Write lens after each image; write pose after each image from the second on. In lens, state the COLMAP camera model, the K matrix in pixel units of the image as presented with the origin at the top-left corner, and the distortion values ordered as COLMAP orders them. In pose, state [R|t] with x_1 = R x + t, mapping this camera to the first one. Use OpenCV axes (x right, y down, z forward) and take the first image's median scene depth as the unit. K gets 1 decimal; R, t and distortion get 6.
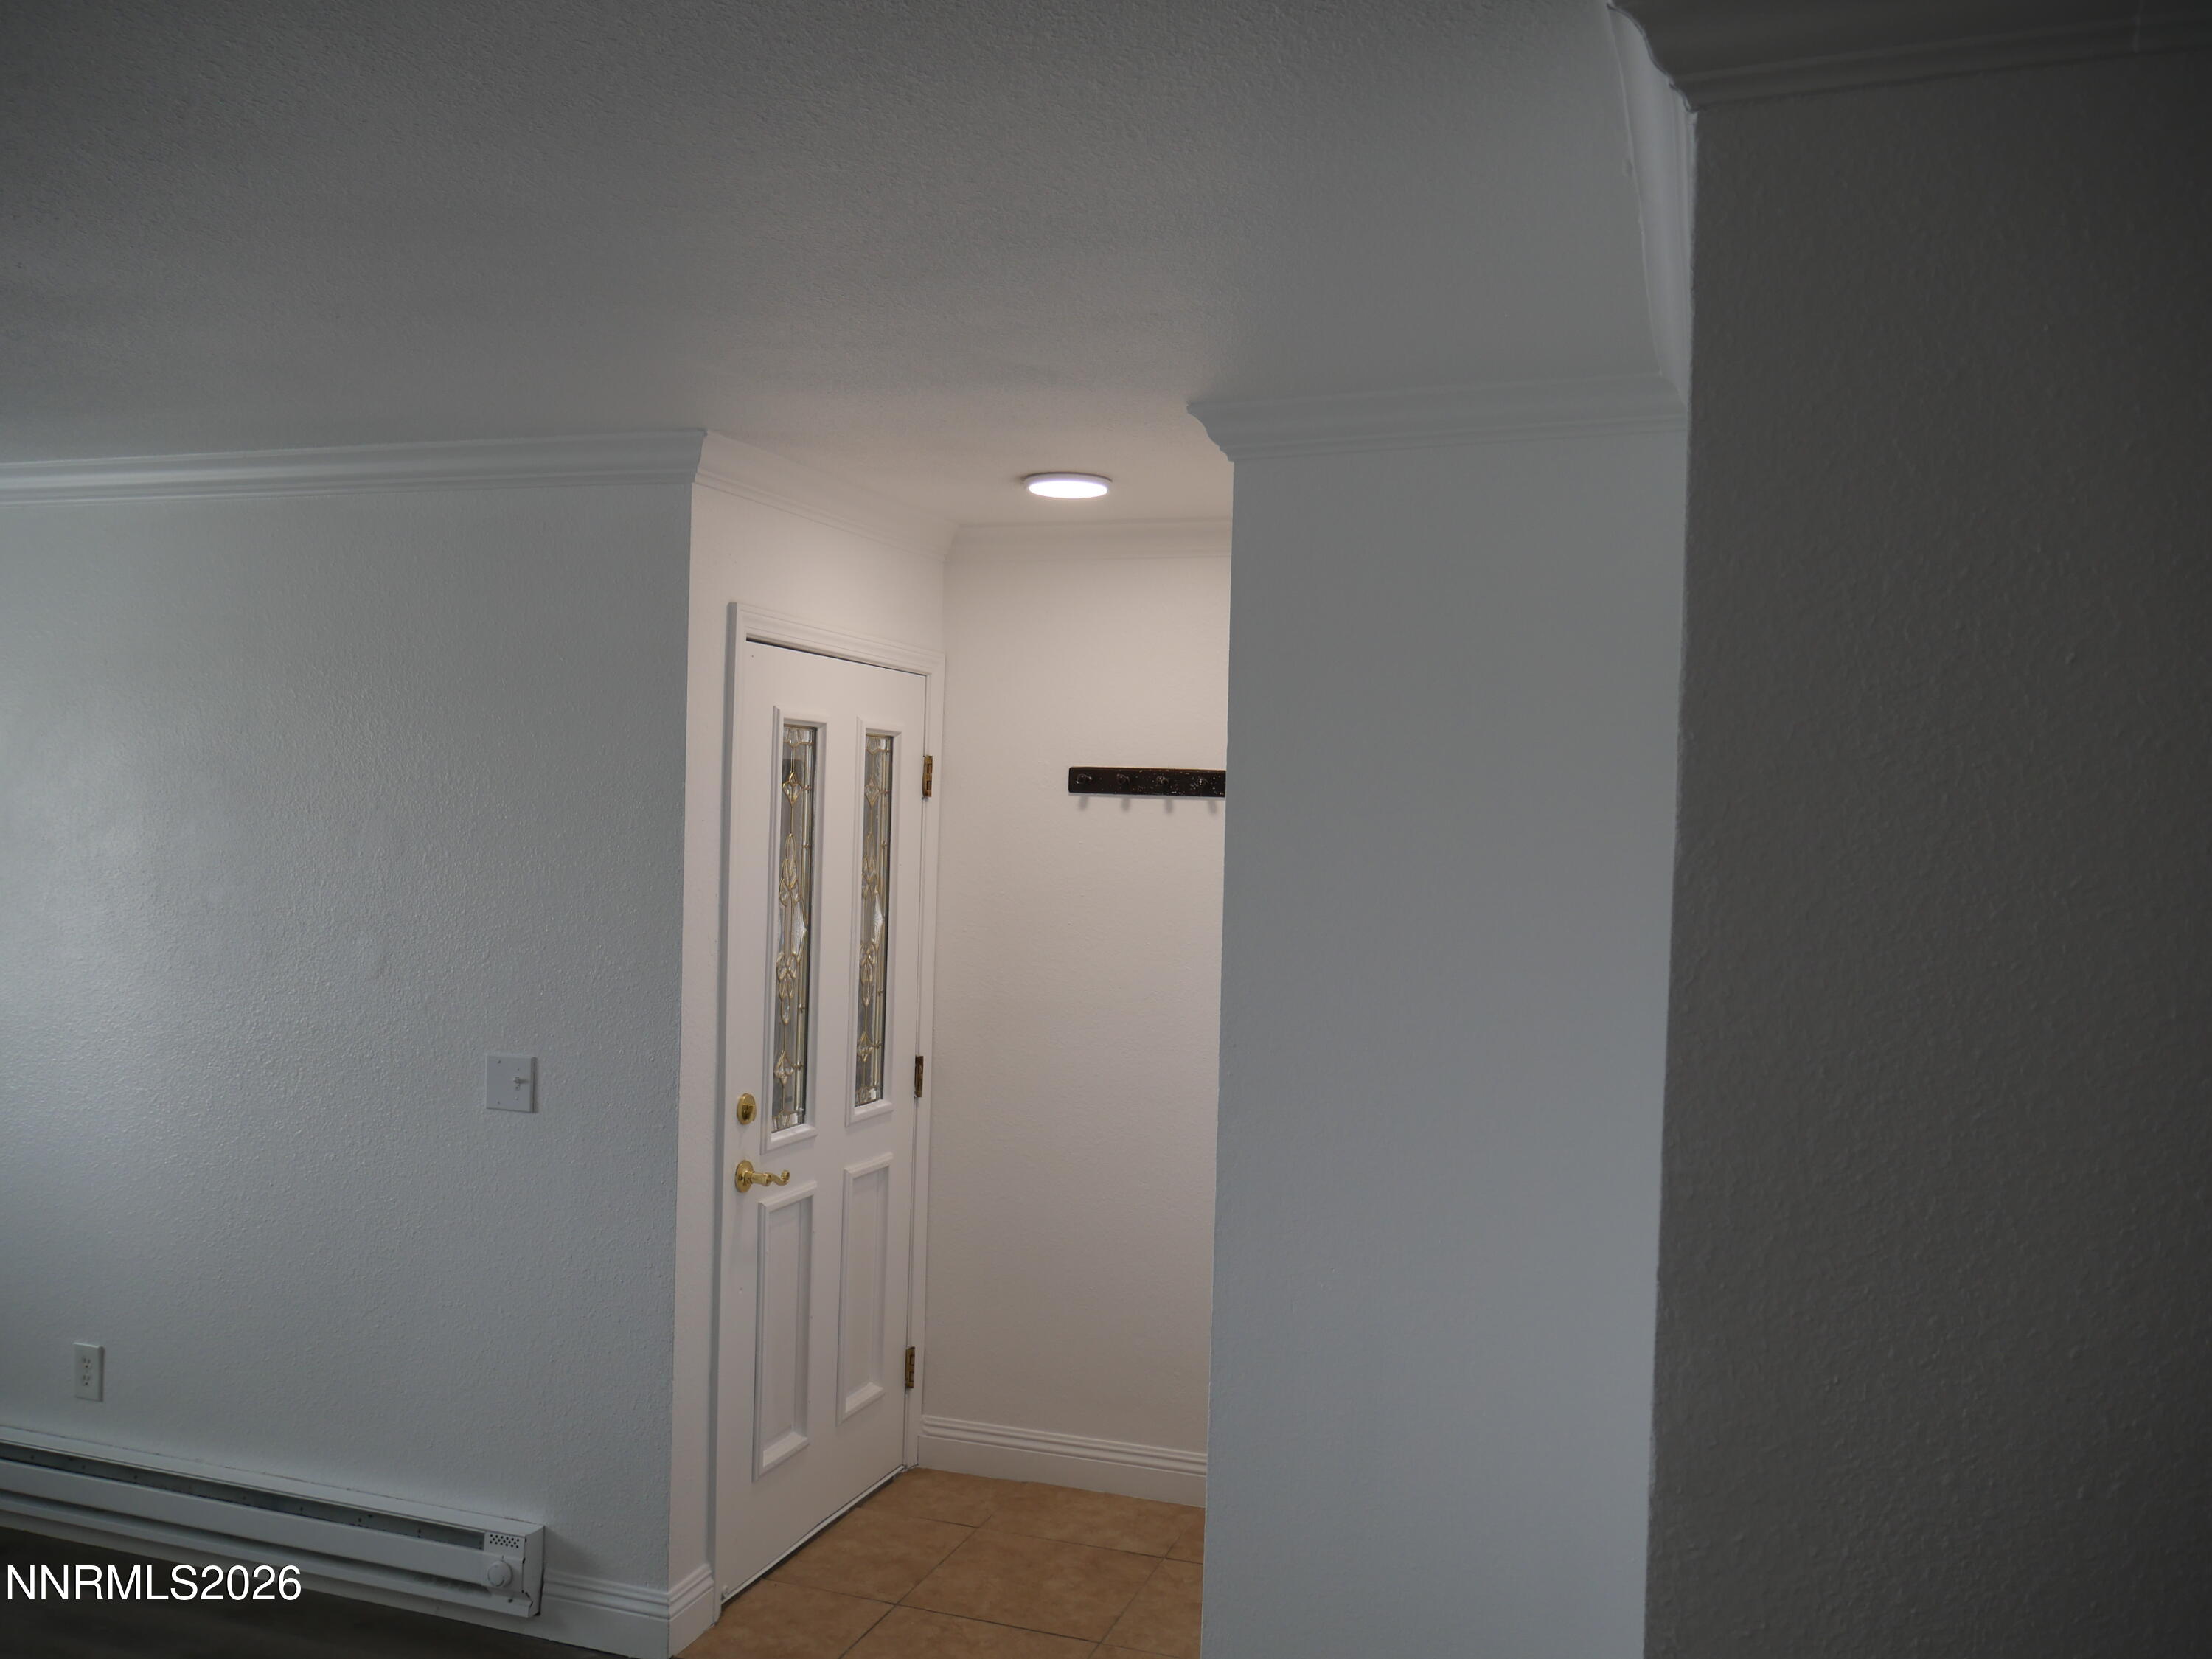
lens RADIAL K [[1821.9, 0, 1110.2], [0, 1821.9, 839.7], [0, 0, 1]] dist [-0.037579, 0.007344]
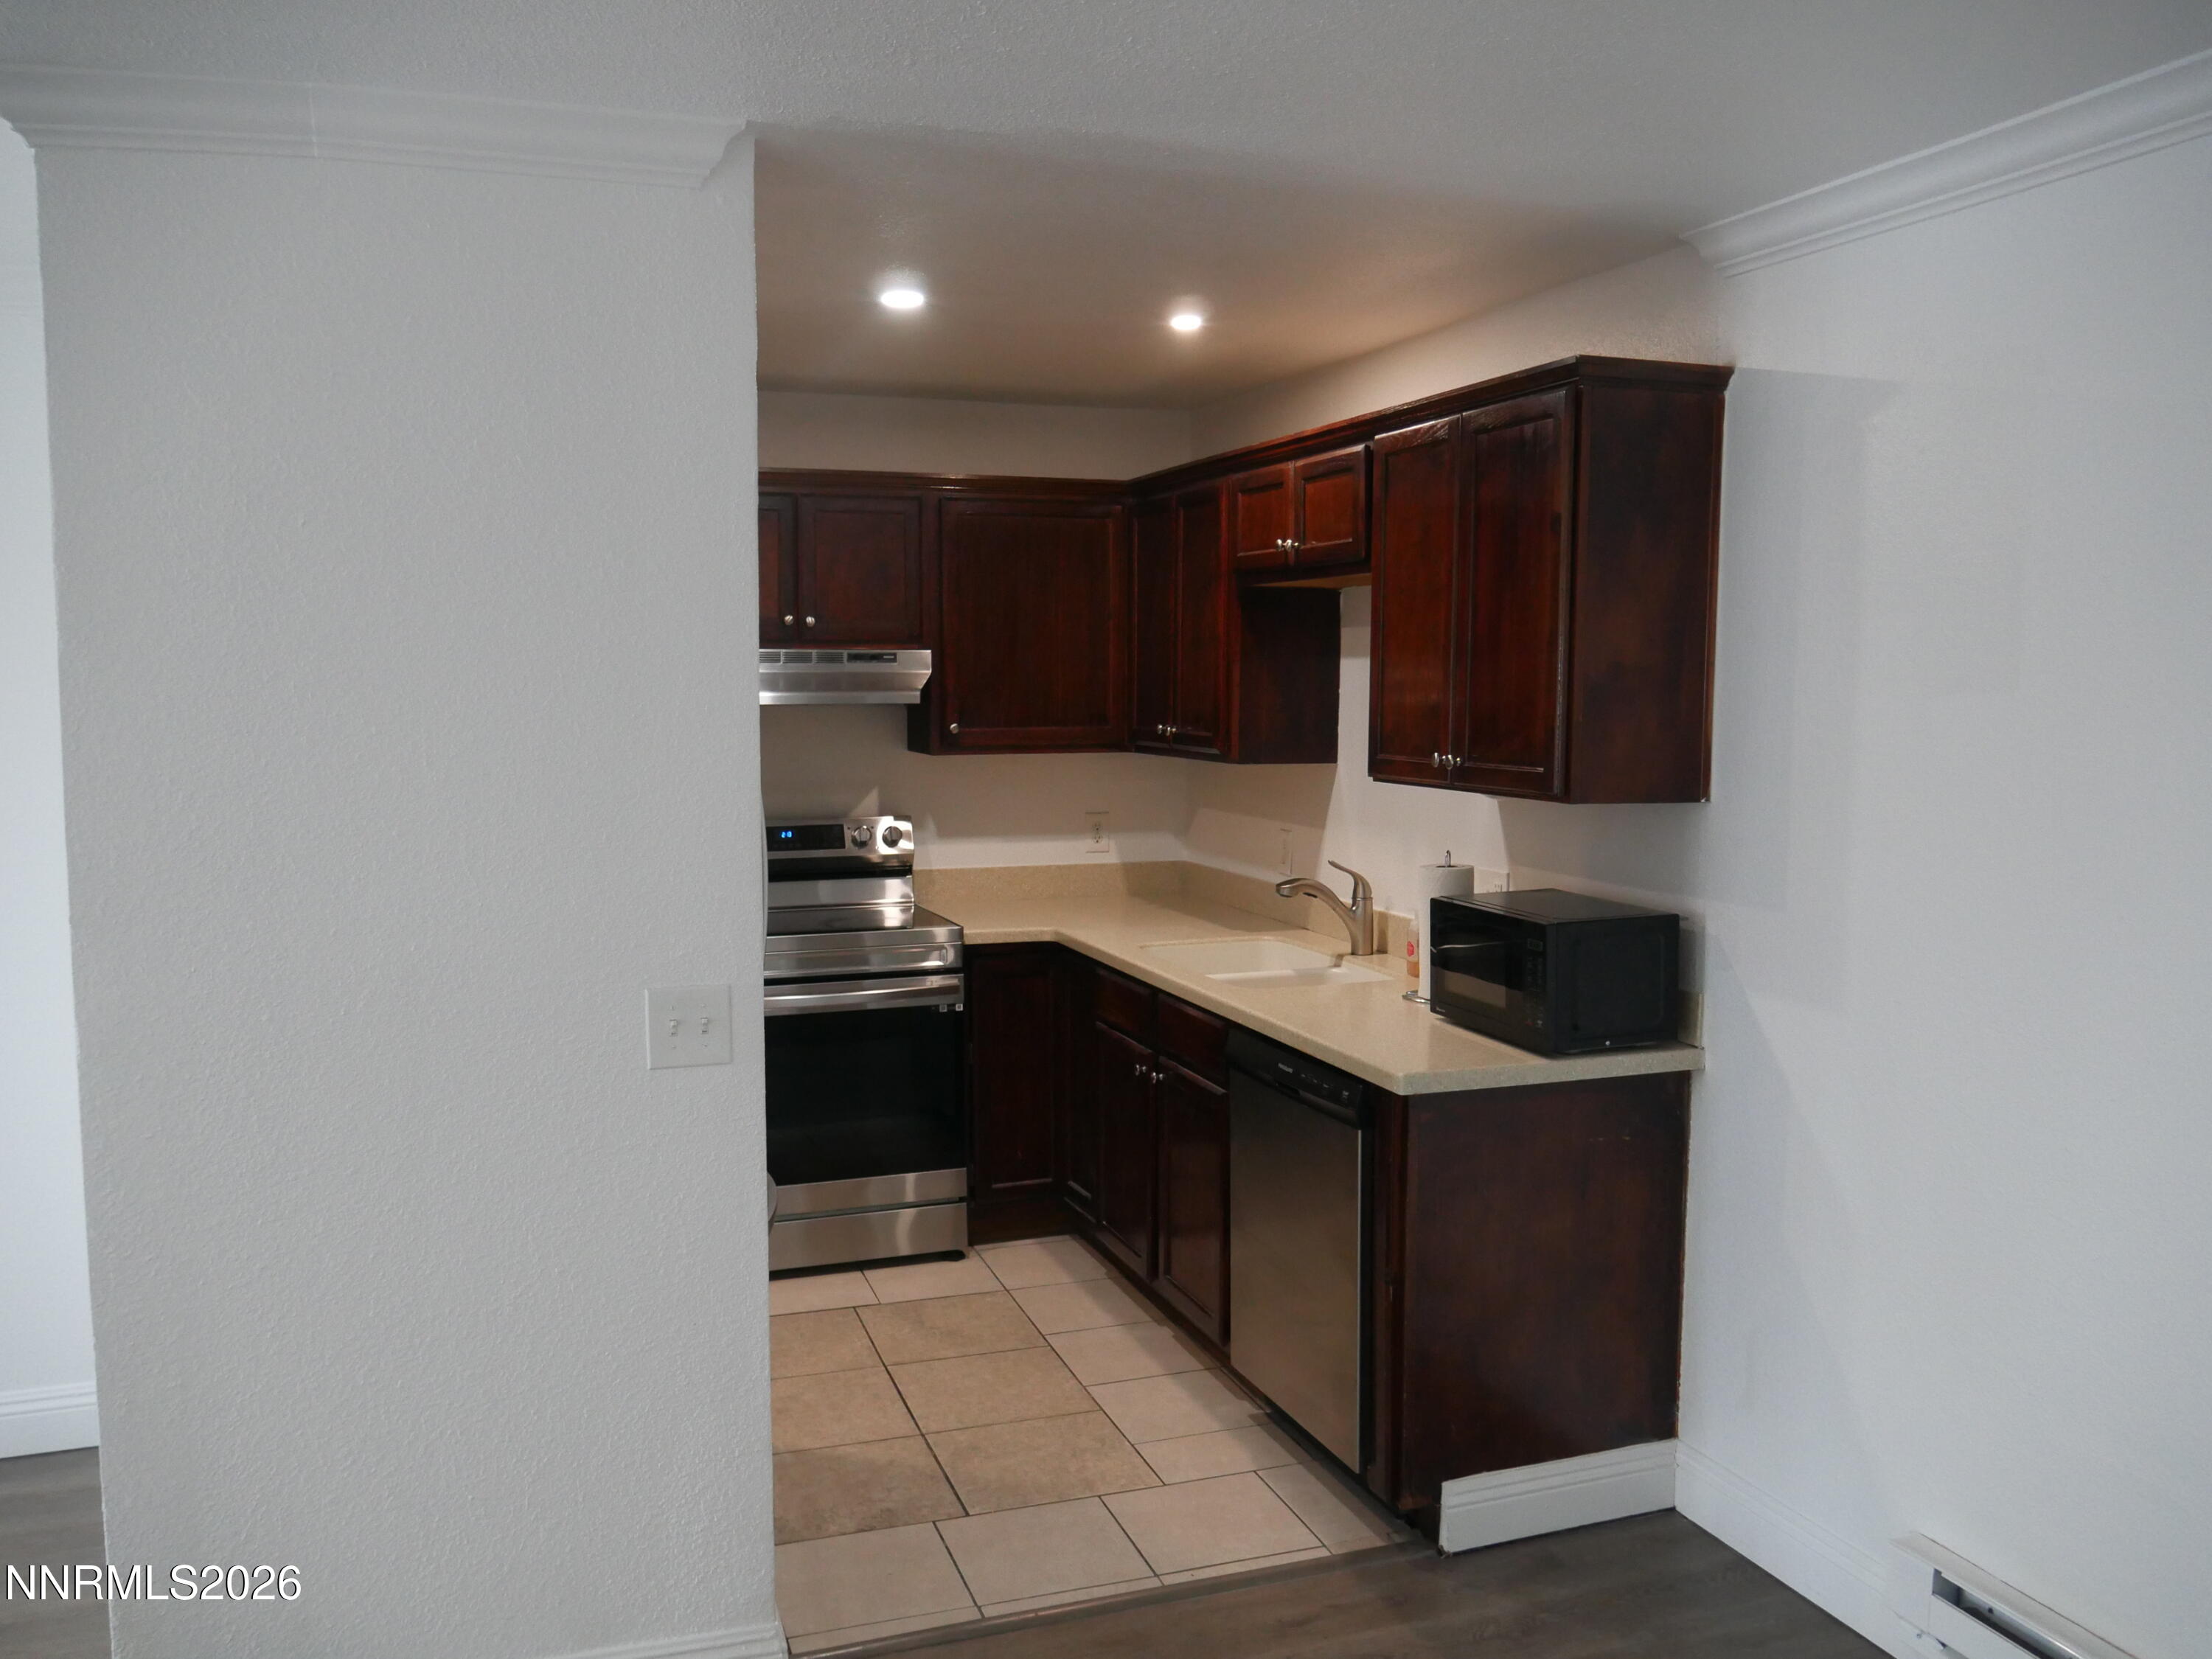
lens RADIAL K [[1828.5, 0, 1116.3], [0, 1828.5, 831.5], [0, 0, 1]] dist [-0.036776, 0.033102]
pose [[0.801343, -0.084343, 0.592229, 0.043862], [0.027960, 0.994209, 0.103759, 0.011718], [-0.597551, -0.066588, 0.799061, -0.312964]]
